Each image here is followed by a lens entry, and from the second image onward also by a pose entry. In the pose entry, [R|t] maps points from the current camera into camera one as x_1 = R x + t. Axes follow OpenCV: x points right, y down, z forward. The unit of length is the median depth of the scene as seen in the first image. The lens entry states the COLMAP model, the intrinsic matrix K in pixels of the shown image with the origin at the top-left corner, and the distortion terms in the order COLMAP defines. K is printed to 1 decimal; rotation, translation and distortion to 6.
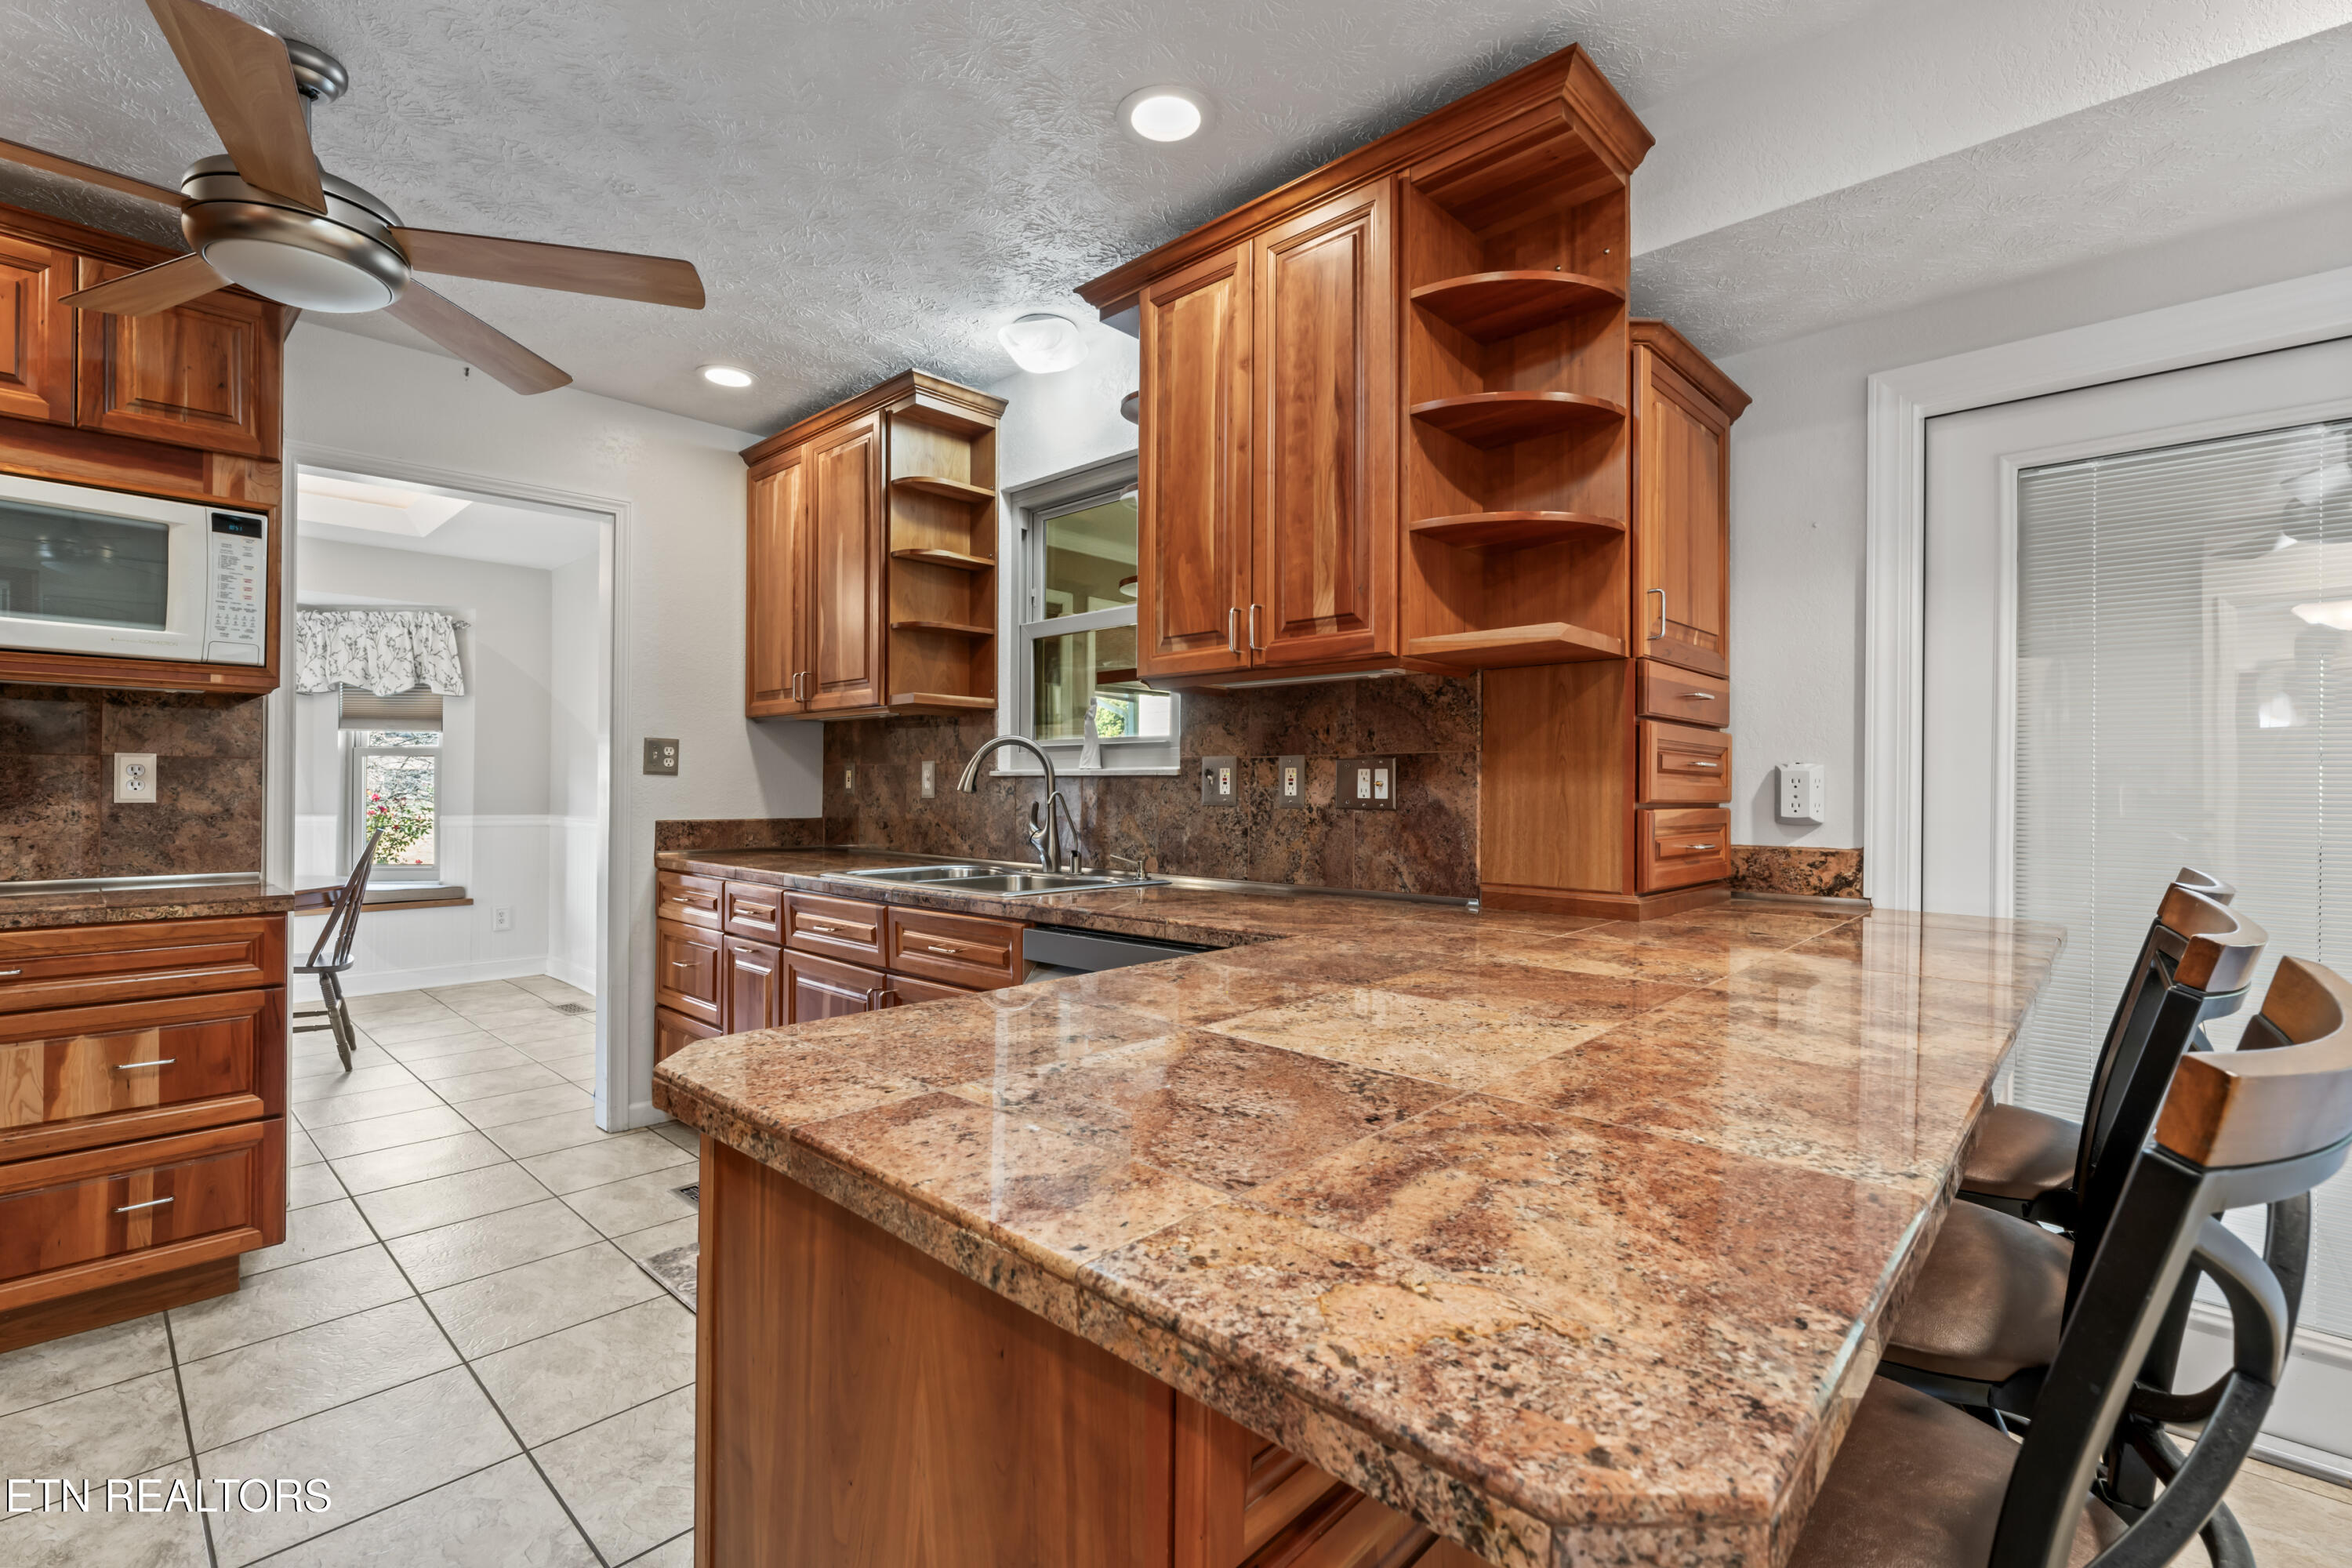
lens RADIAL K [[1055.0, 0, 1175.0], [0, 1055.0, 784.5], [0, 0, 1]] dist [-0.003440, -0.000259]
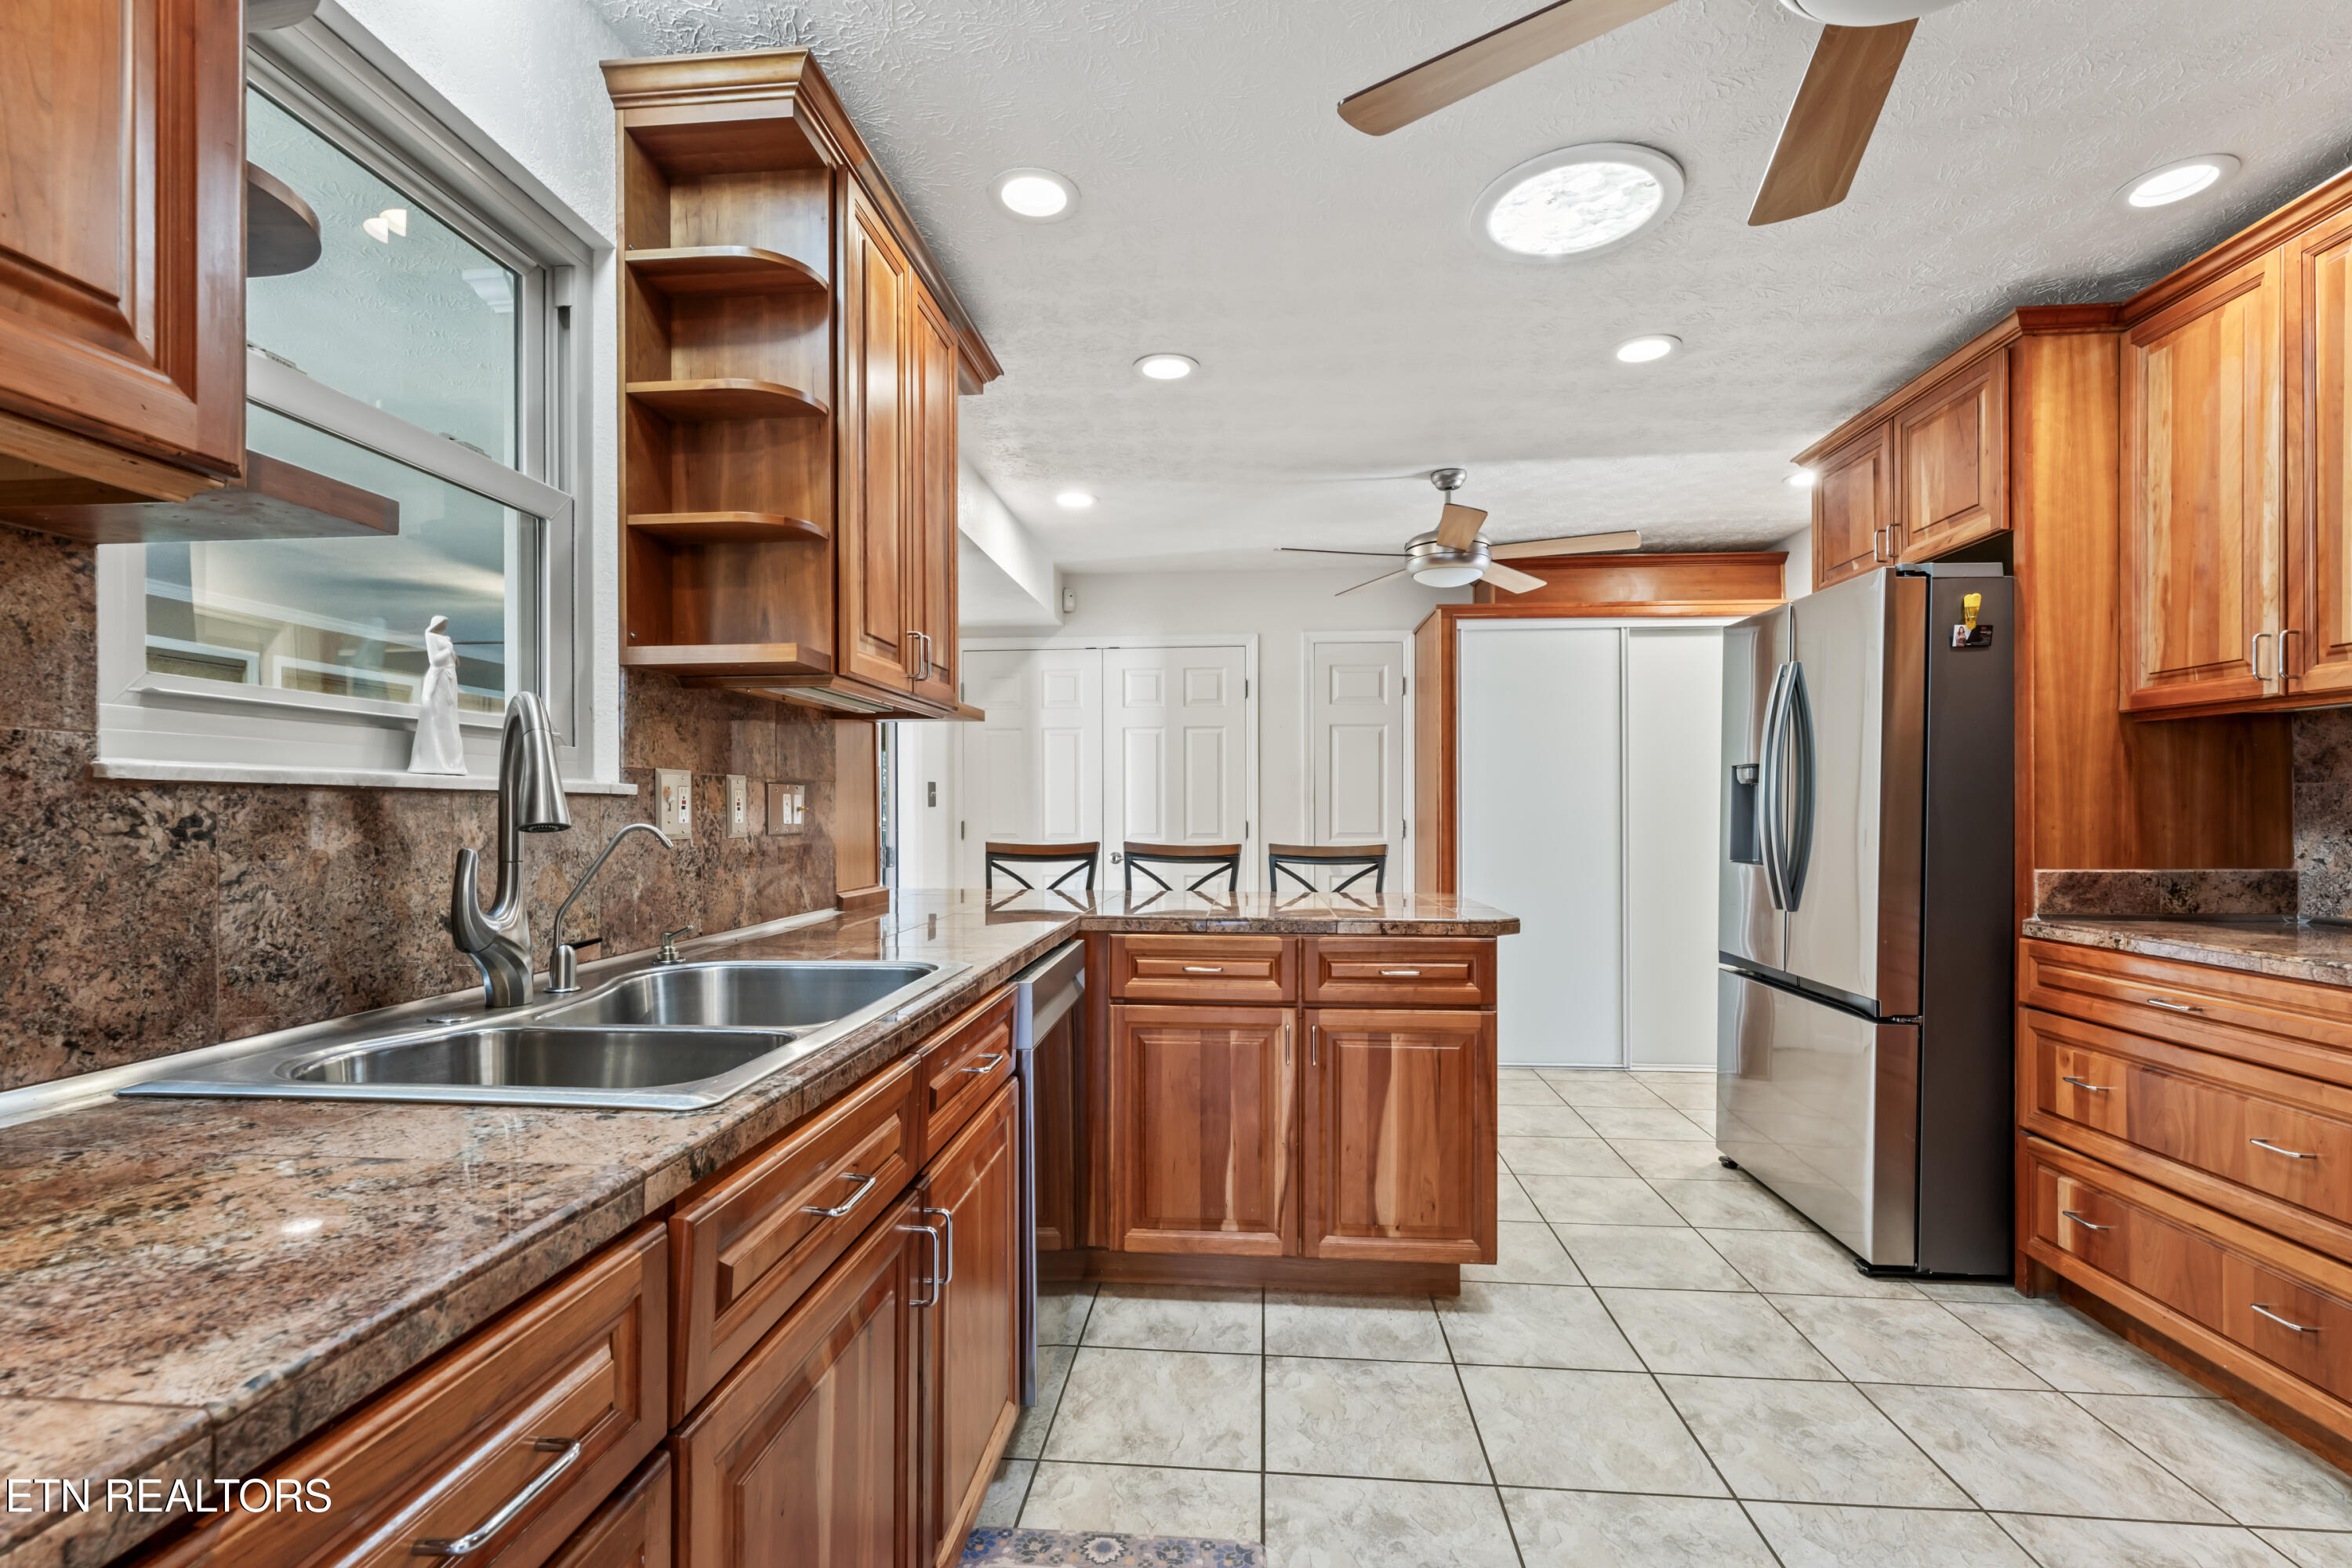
lens RADIAL K [[1055.0, 0, 1173.4], [0, 1055.0, 804.8], [0, 0, 1]] dist [-0.003440, -0.000259]
pose [[-0.619510, -0.003016, 0.784983, -0.747736], [-0.010307, 0.999938, -0.004292, -0.004025], [-0.784921, -0.010750, -0.619502, 1.221010]]
